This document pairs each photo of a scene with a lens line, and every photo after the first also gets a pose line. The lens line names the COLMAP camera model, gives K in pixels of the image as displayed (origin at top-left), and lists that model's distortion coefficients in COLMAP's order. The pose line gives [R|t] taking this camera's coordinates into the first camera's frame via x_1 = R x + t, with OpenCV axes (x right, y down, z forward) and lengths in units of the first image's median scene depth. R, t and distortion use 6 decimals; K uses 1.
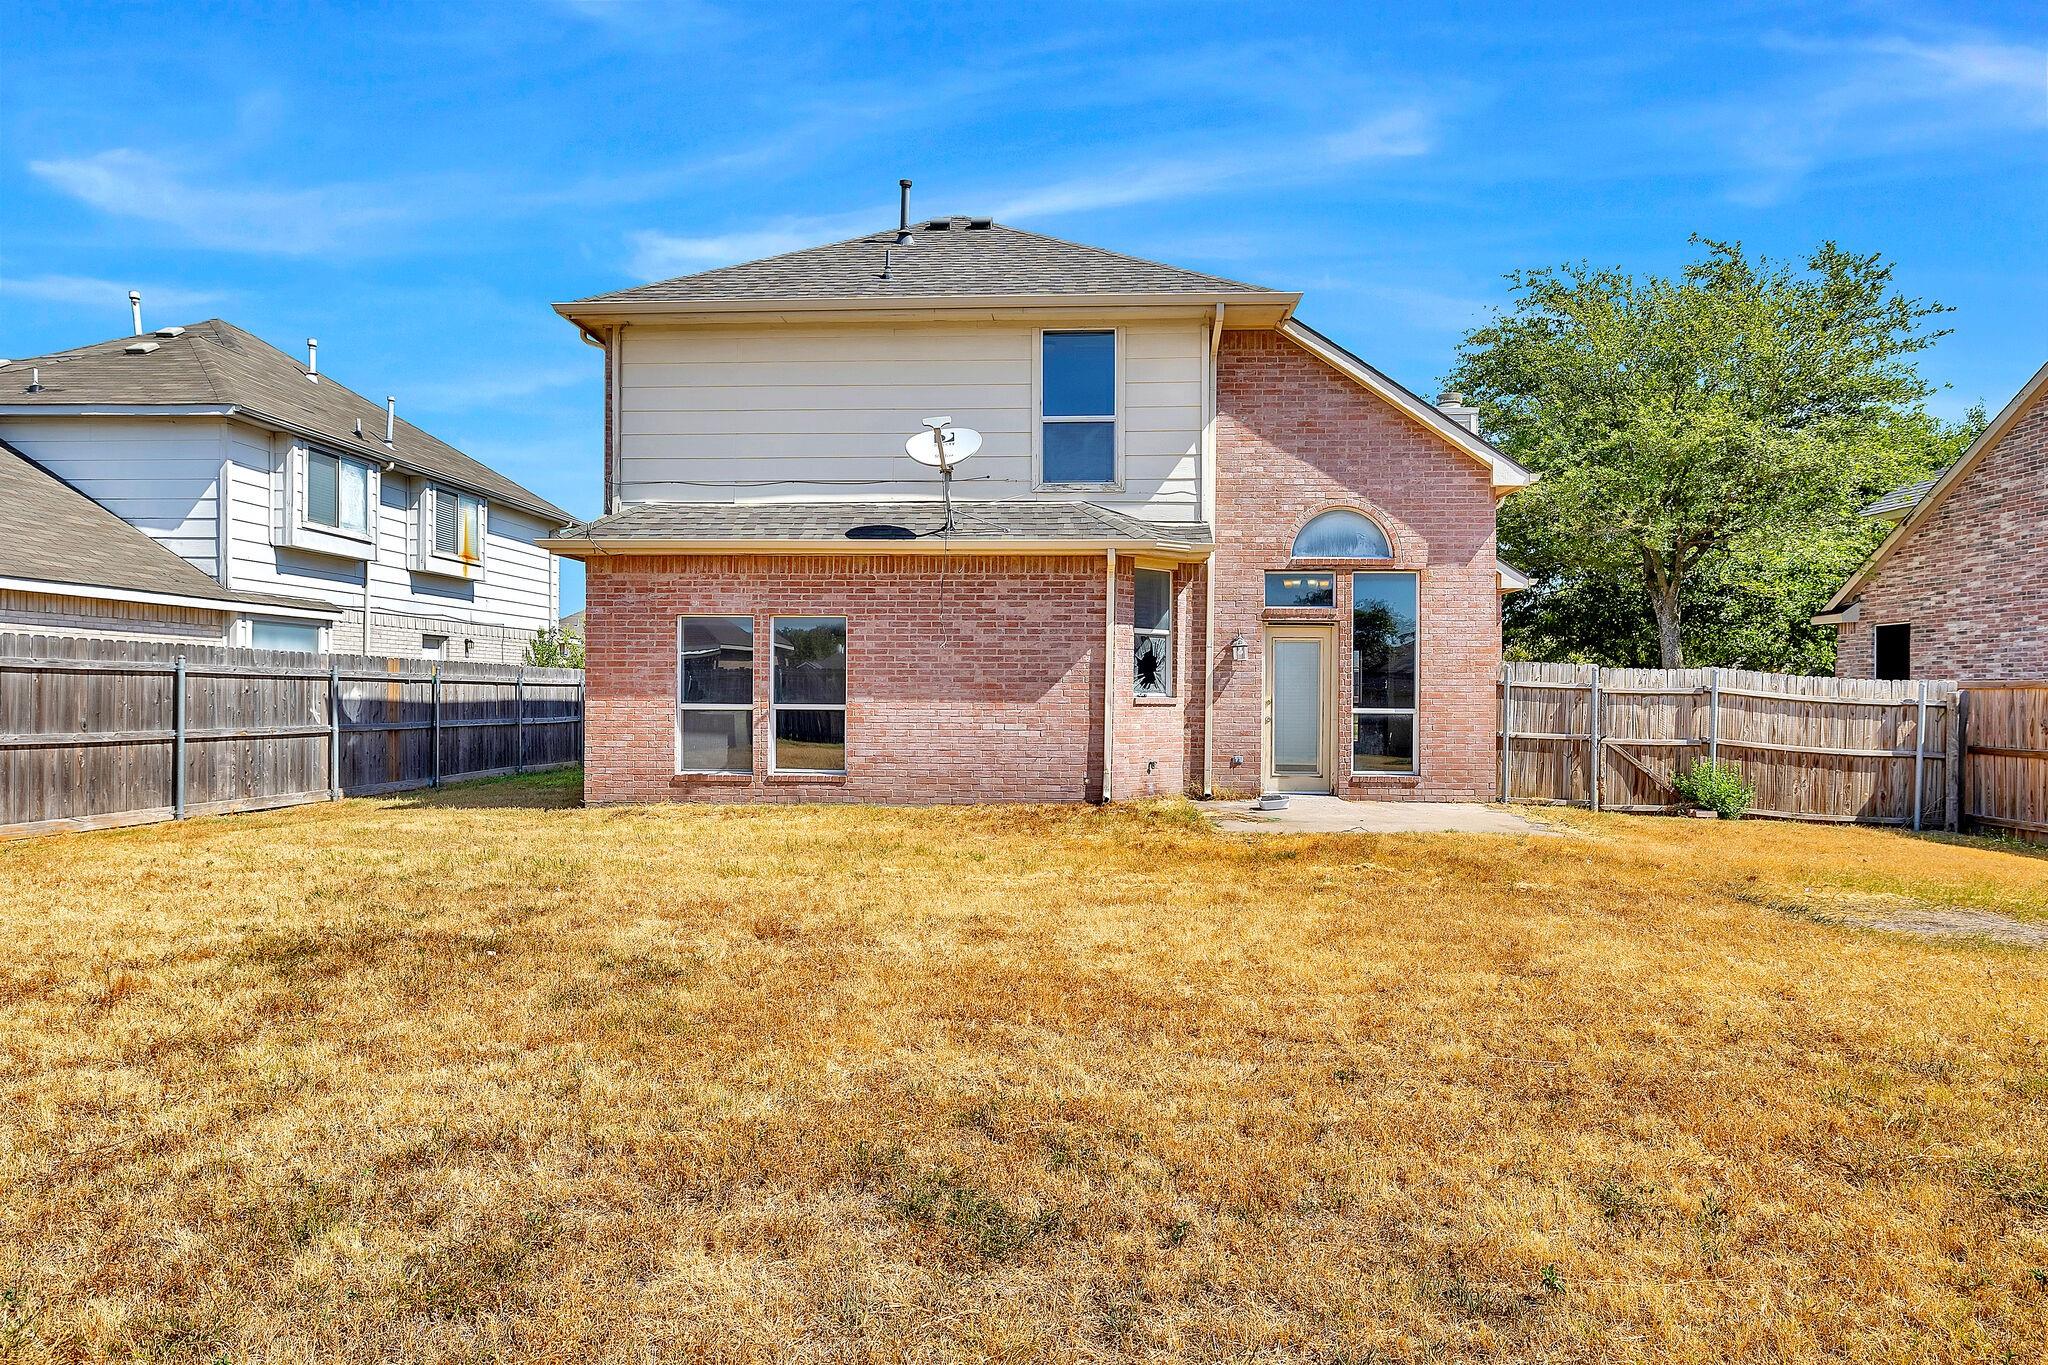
lens RADIAL K [[1100.0, 0, 1024.3], [0, 1100.0, 687.6], [0, 0, 1]] dist [0.003238, 0.000023]
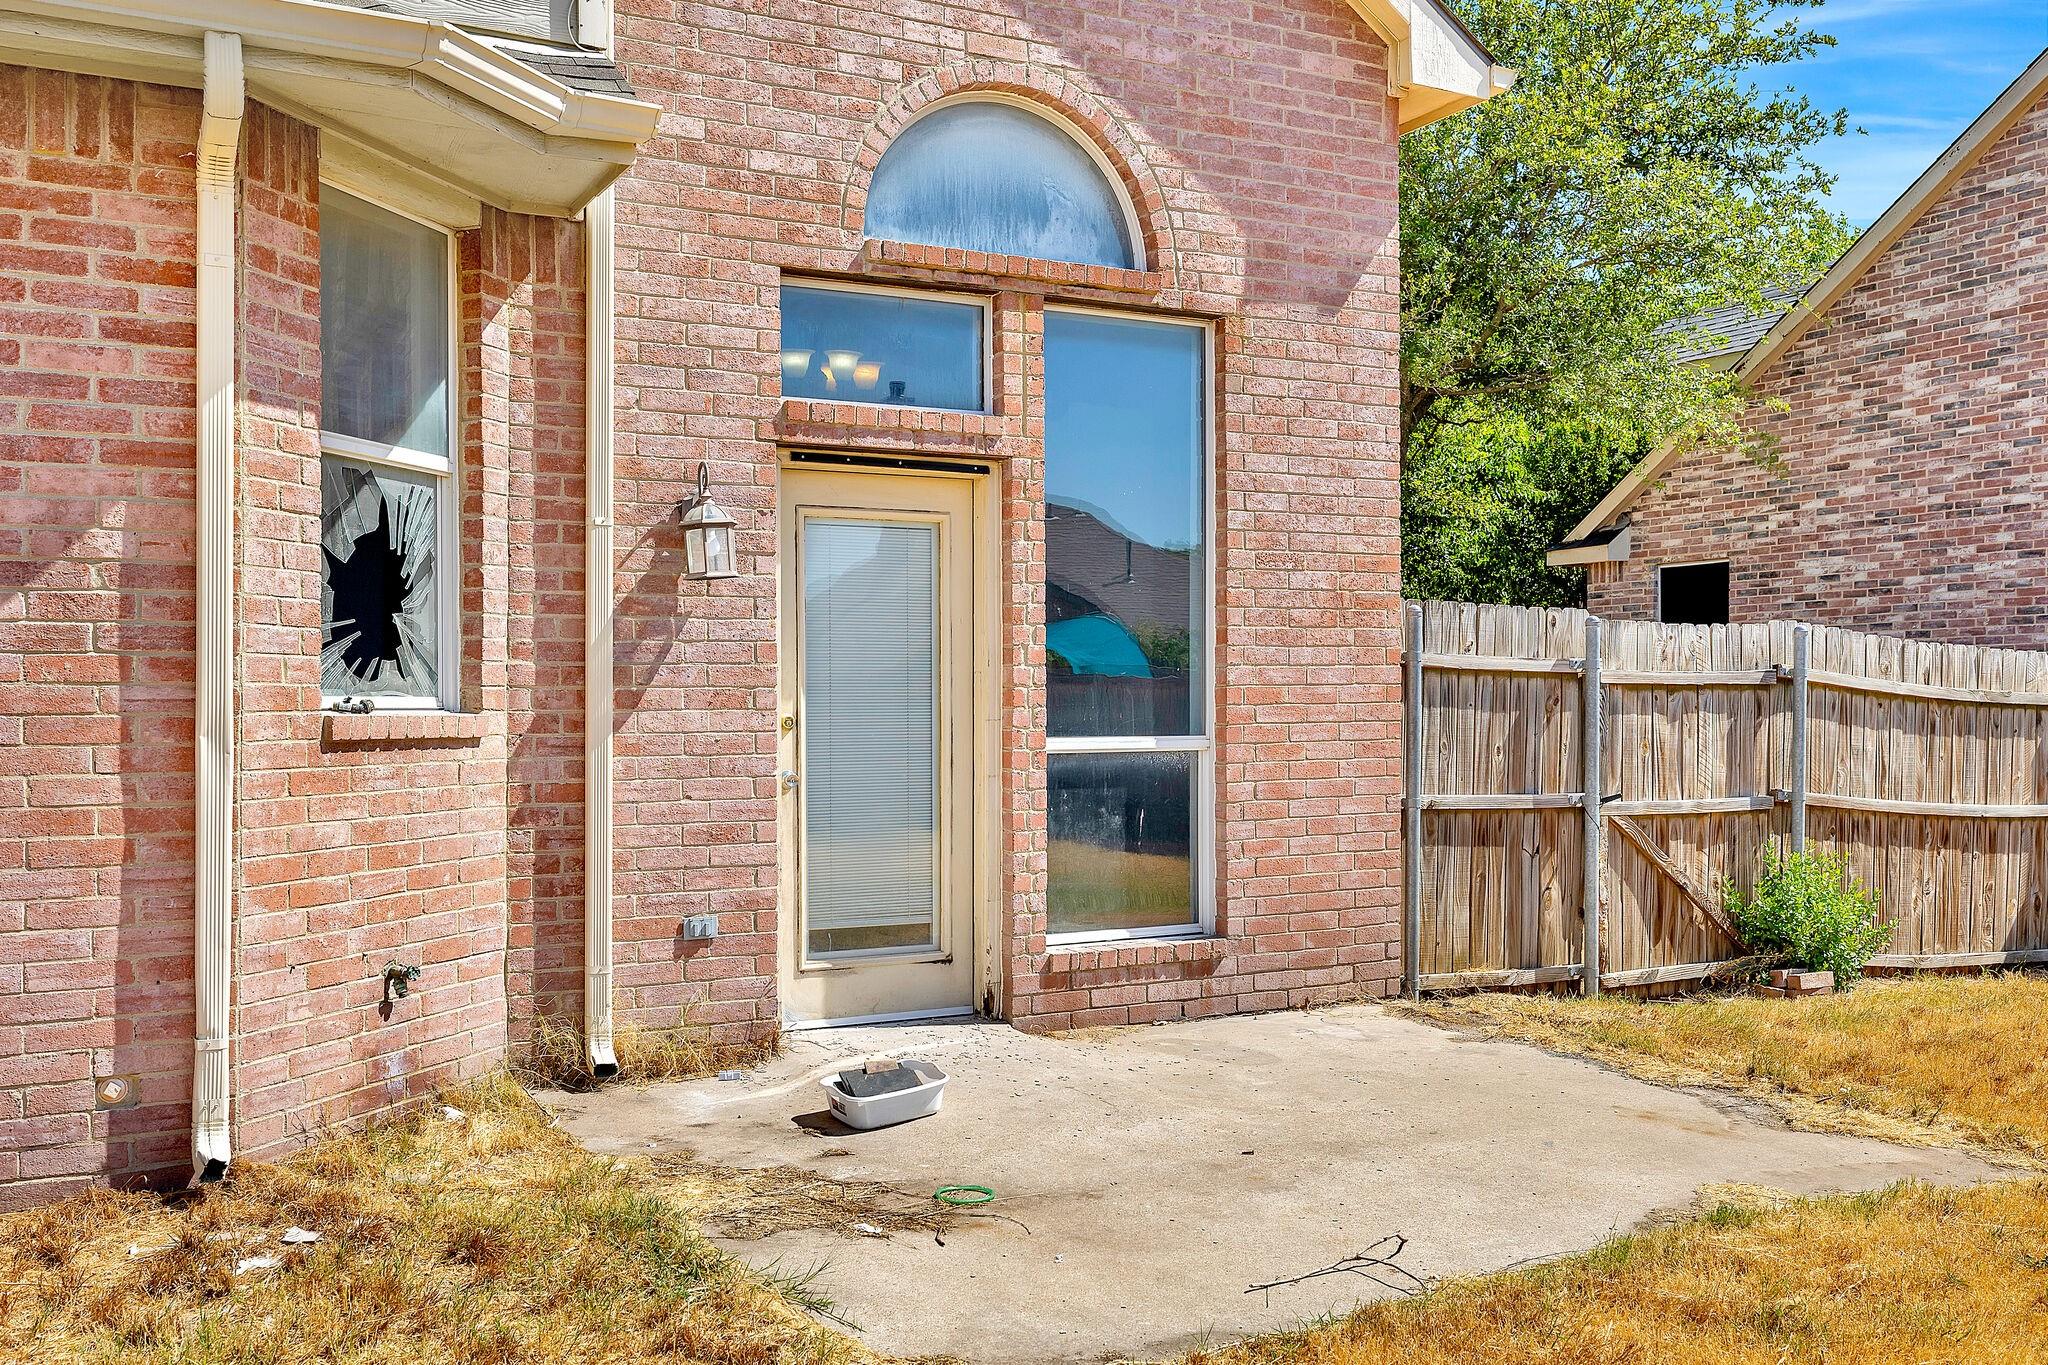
lens RADIAL K [[1802.8, 0, 1020.9], [0, 1802.8, 714.2], [0, 0, 1]] dist [-0.004665, 0.010412]
pose [[0.854744, -0.015719, 0.518812, 0.024615], [0.010854, 0.999864, 0.012412, 0.005537], [-0.518937, -0.004978, 0.854798, 0.568027]]
